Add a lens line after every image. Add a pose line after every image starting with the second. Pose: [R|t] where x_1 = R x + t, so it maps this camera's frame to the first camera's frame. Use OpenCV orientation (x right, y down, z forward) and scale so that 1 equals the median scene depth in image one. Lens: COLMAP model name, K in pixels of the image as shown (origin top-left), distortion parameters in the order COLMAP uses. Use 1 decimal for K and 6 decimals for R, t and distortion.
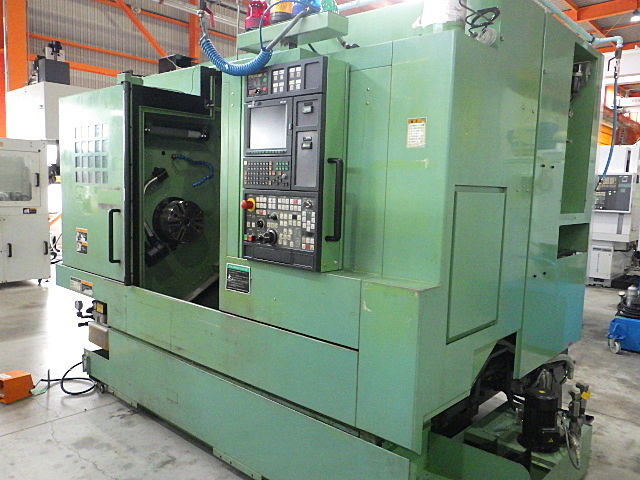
lens RADIAL K [[530.5, 0, 320.0], [0, 530.5, 240.0], [0, 0, 1]] dist [-0.009075, -0.005181]
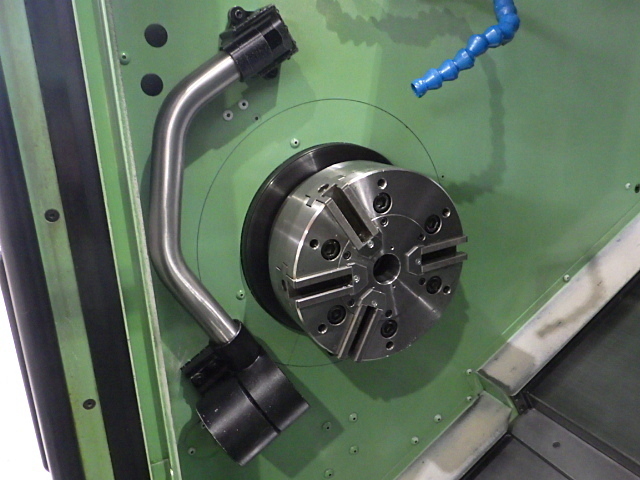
lens RADIAL K [[530.5, 0, 320.0], [0, 530.5, 240.0], [0, 0, 1]] dist [-0.009075, -0.005181]
pose [[0.923307, 0.046145, -0.381280, -0.300520], [0.030587, 0.980768, 0.192767, -0.133170], [0.382842, -0.189645, 0.904139, 1.235460]]
